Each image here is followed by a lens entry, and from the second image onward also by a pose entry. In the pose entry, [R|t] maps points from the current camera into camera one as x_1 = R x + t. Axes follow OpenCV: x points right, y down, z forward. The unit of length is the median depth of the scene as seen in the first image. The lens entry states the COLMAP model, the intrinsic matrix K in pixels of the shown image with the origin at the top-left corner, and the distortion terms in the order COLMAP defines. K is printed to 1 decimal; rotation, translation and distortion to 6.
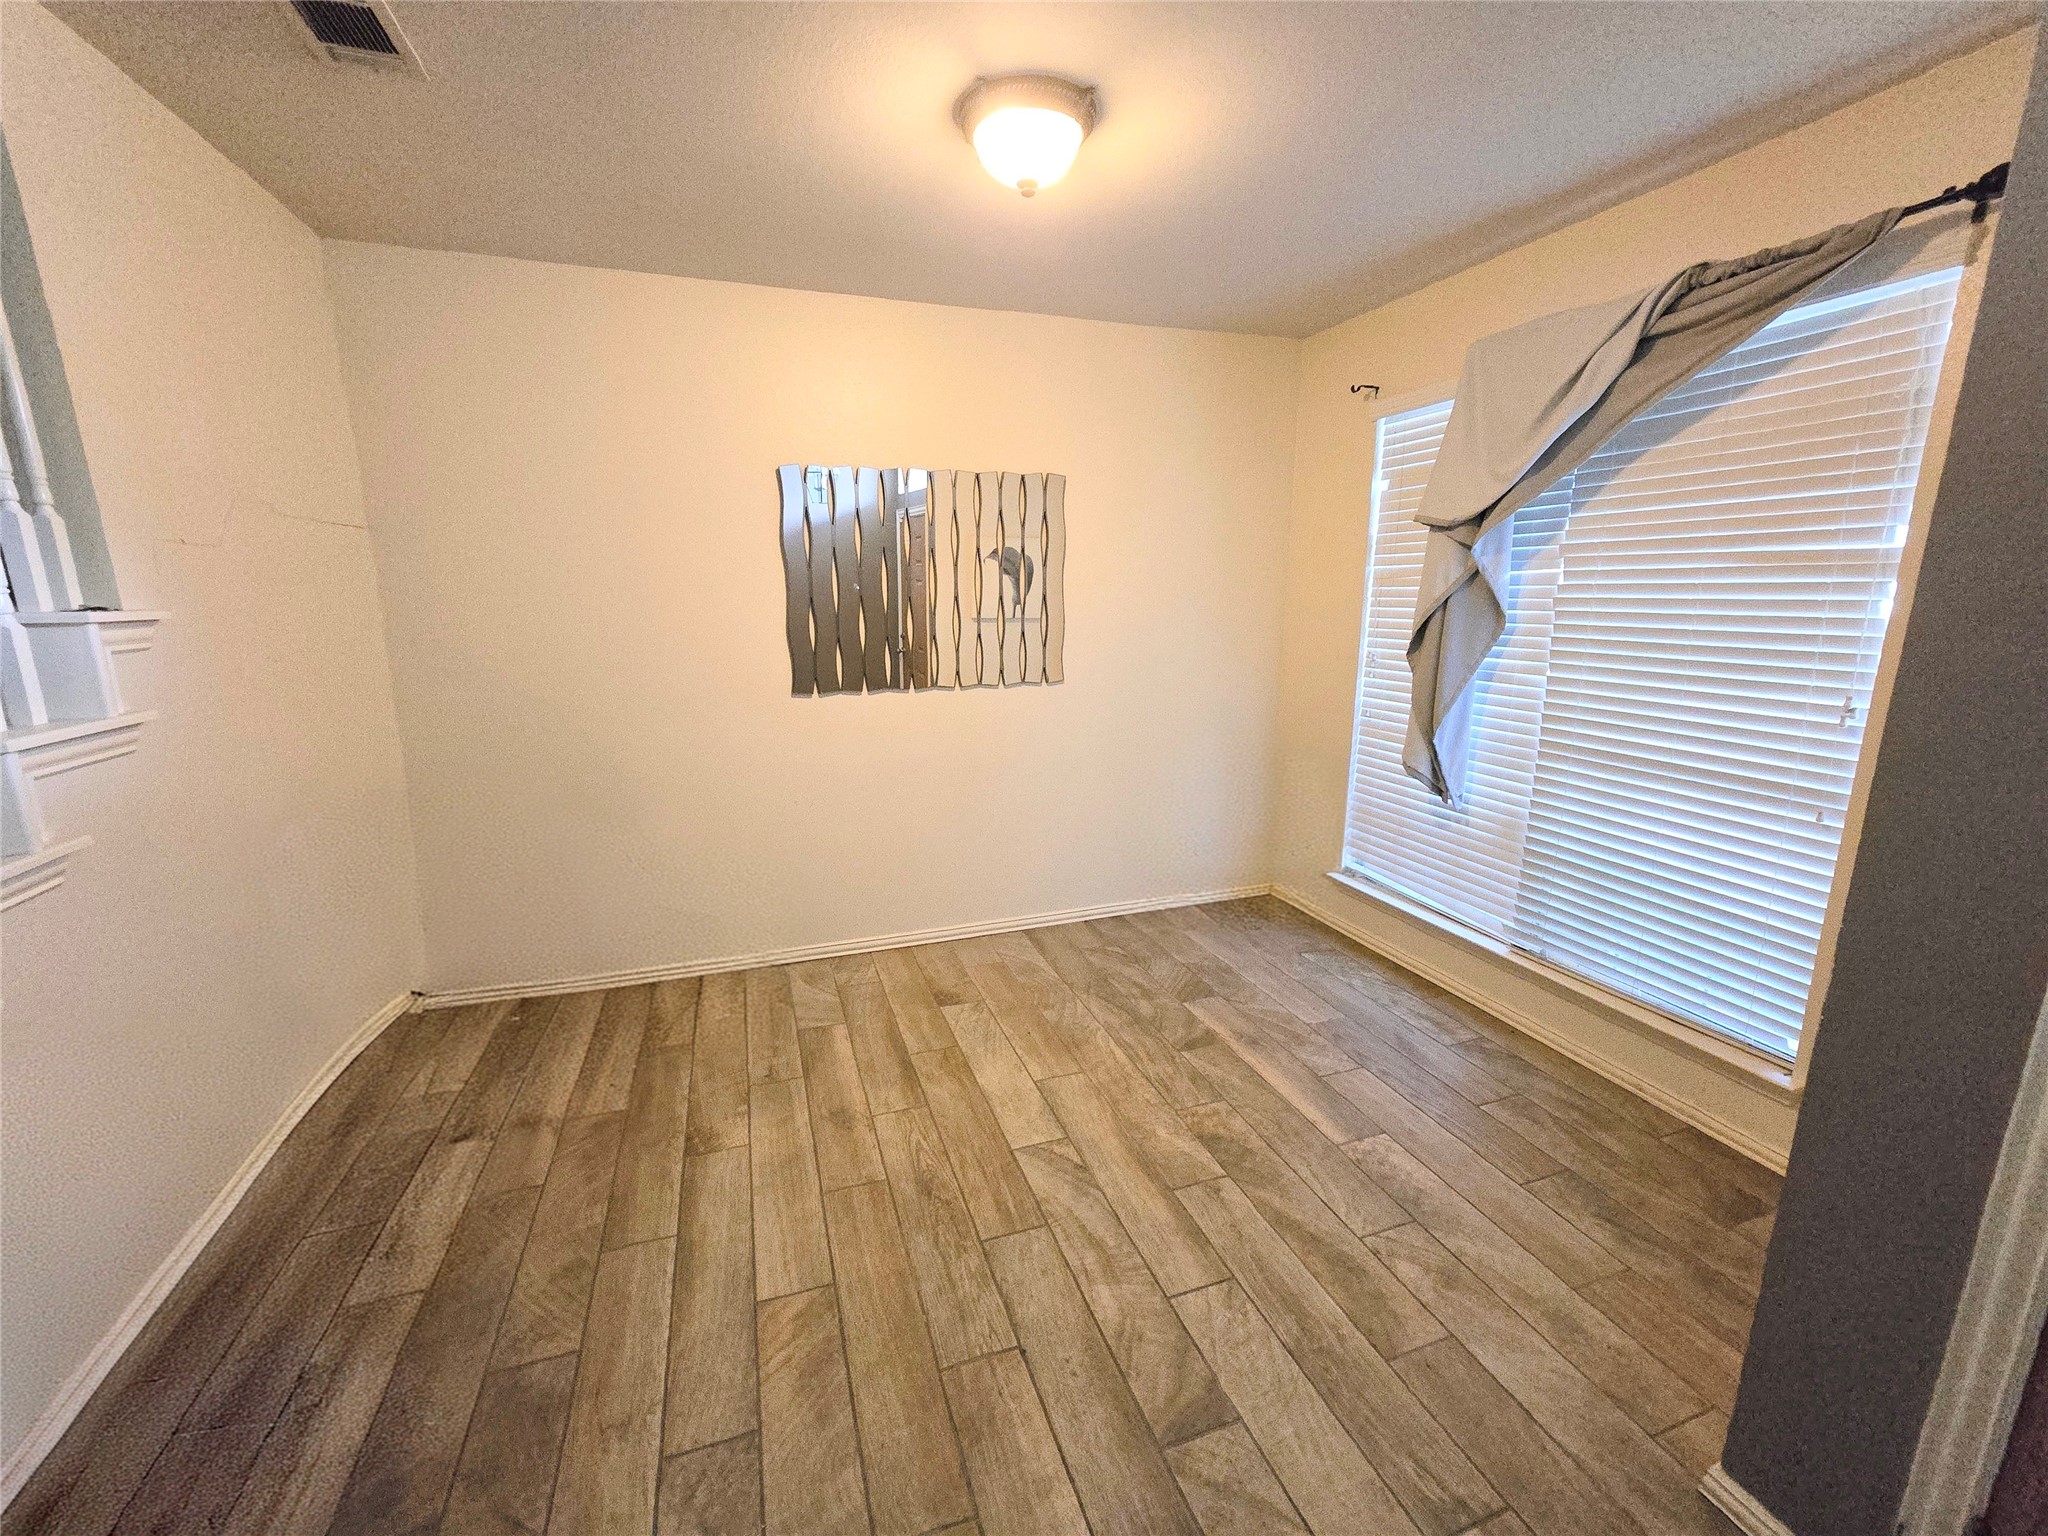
lens RADIAL K [[837.2, 0, 1014.8], [0, 837.2, 768.8], [0, 0, 1]] dist [-0.000850, 0.000596]
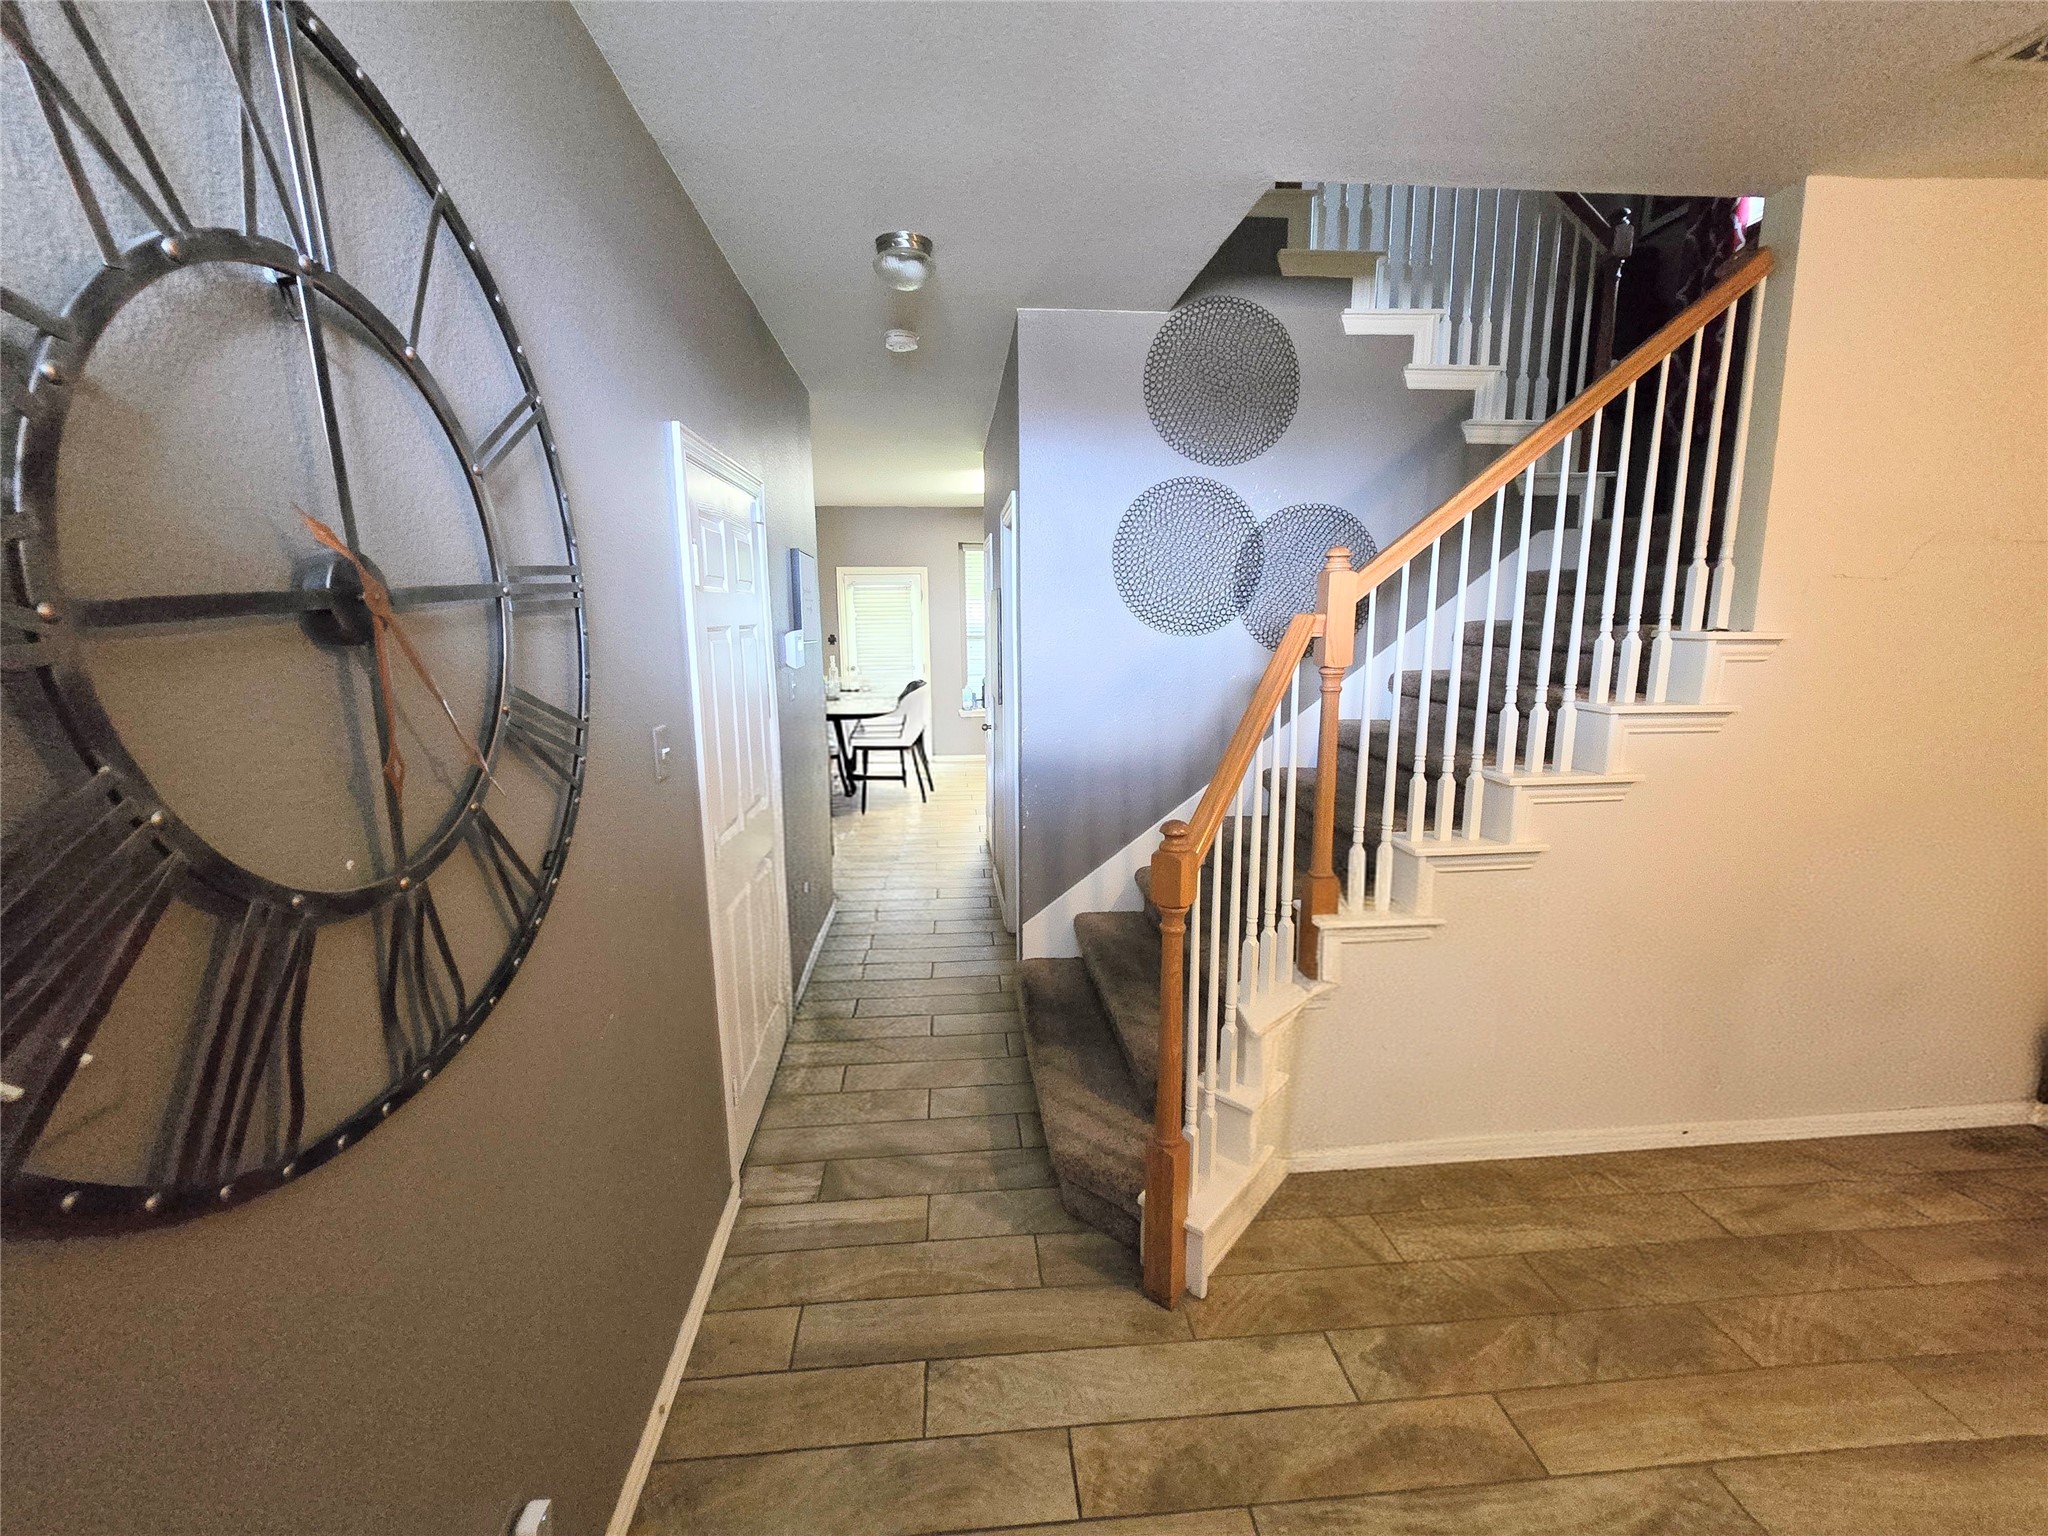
lens RADIAL K [[837.2, 0, 1016.5], [0, 837.2, 764.1], [0, 0, 1]] dist [-0.000850, 0.000596]
pose [[-0.238026, 0.183621, -0.953744, 0.465082], [-0.199238, 0.951853, 0.232981, -0.050672], [0.950604, 0.245477, -0.189982, 0.137155]]
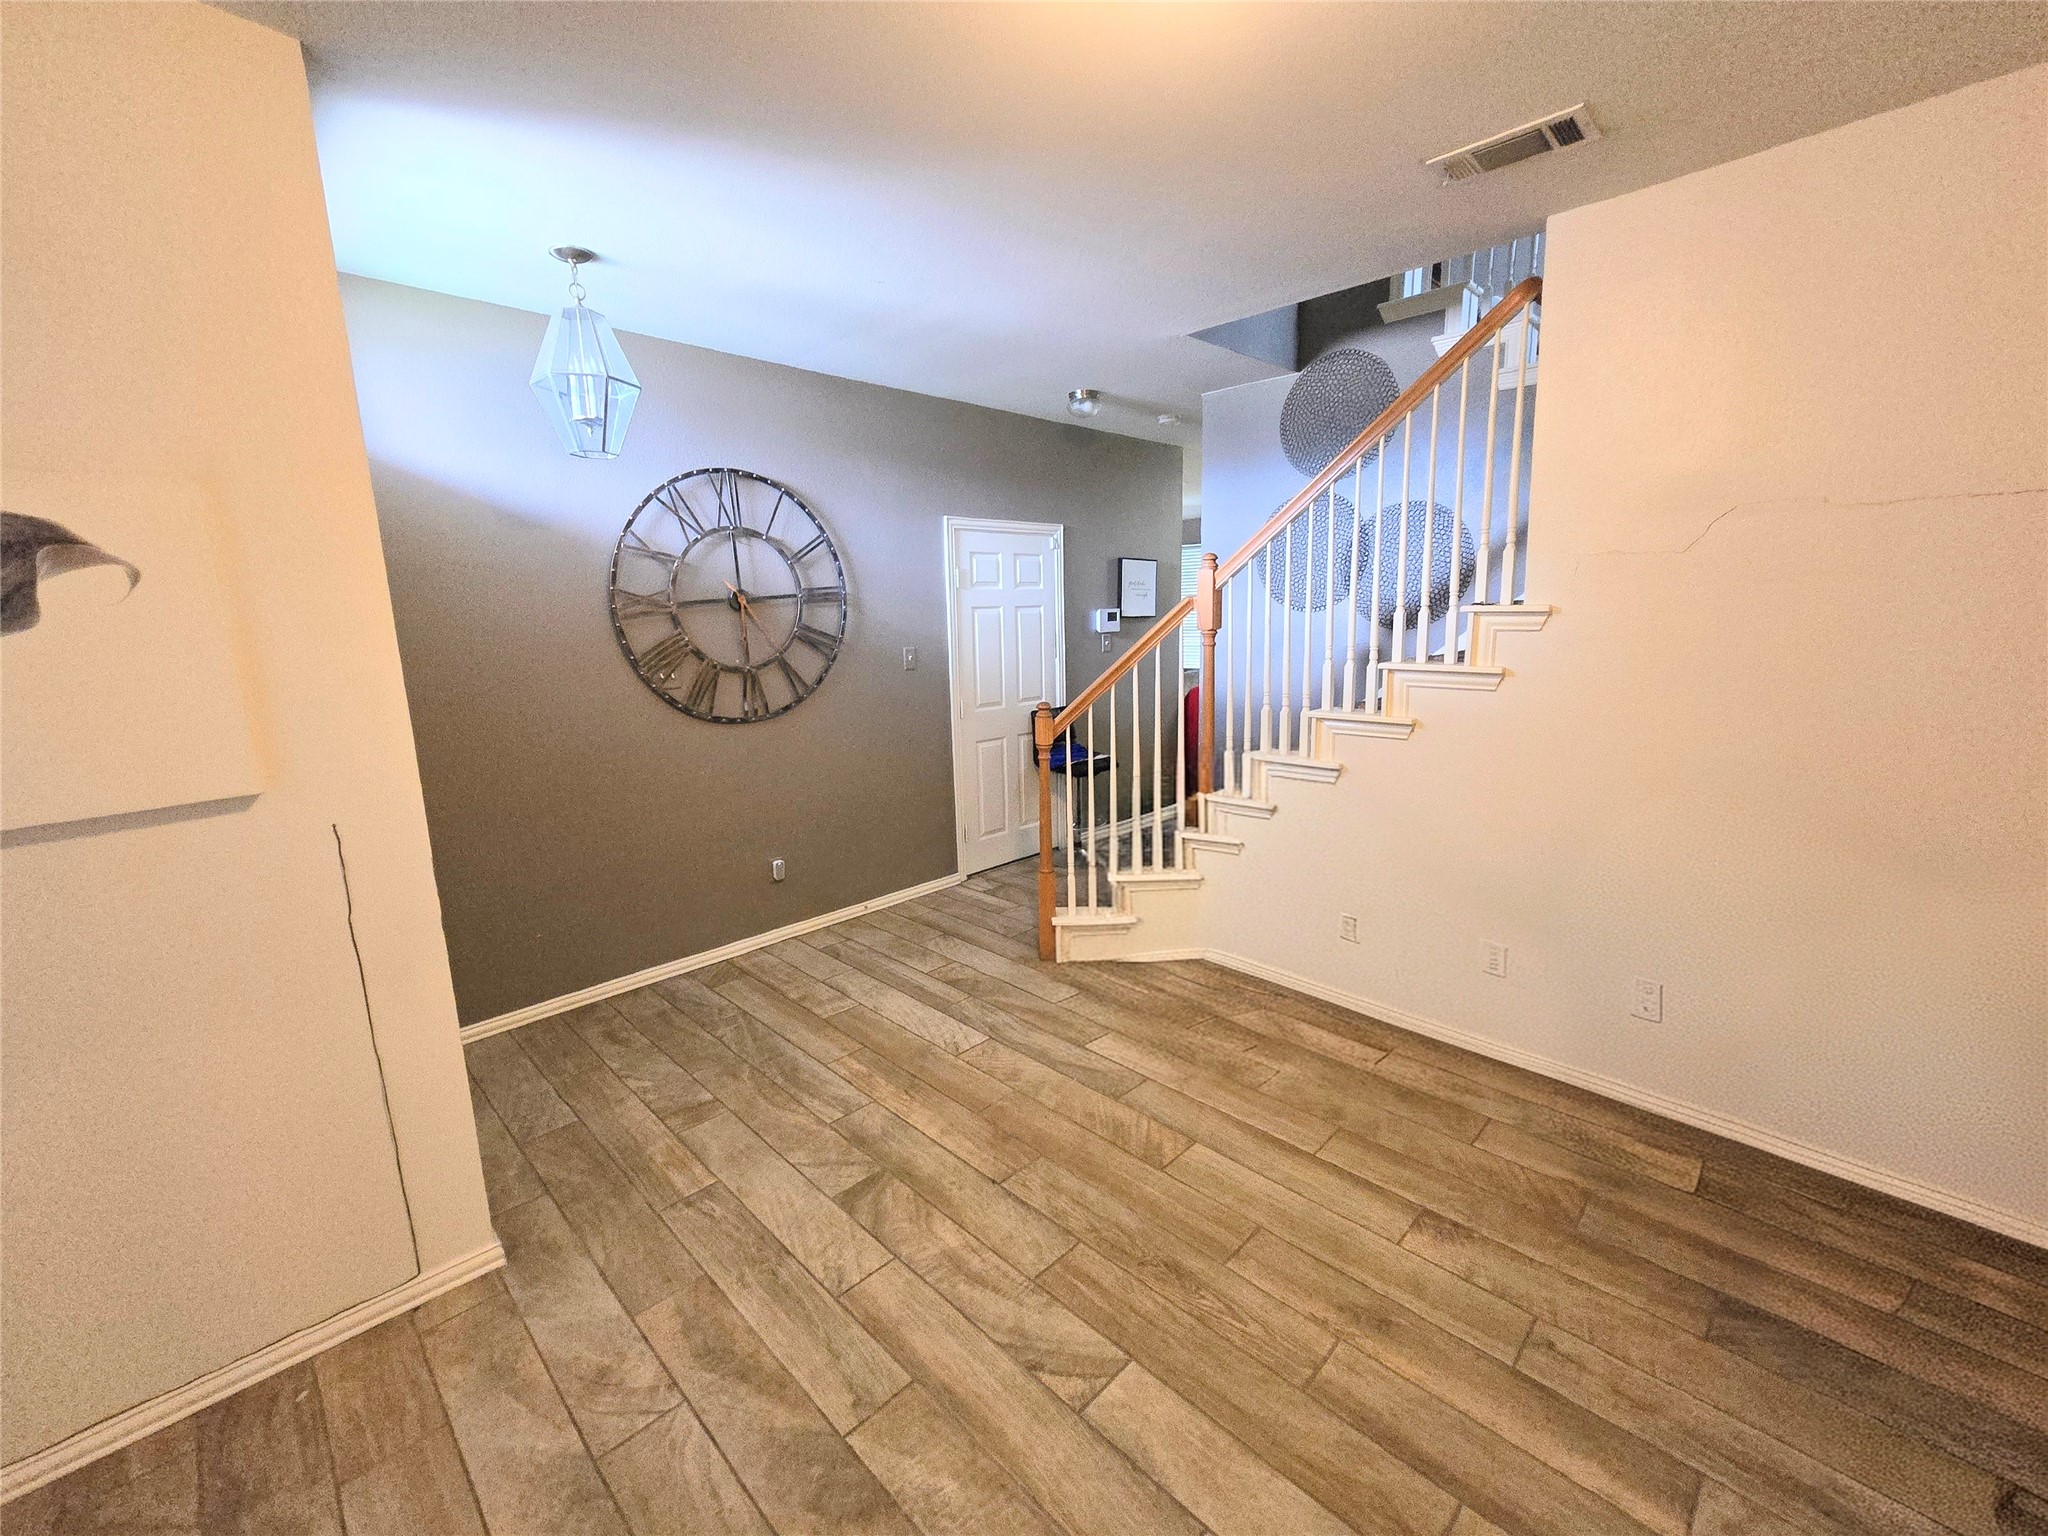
lens RADIAL K [[837.2, 0, 1026.8], [0, 837.2, 765.1], [0, 0, 1]] dist [-0.000850, 0.000596]
pose [[-0.891462, 0.111458, -0.439173, 0.414335], [-0.068472, 0.925001, 0.373745, -0.360332], [0.447892, 0.363251, -0.816971, 1.640039]]
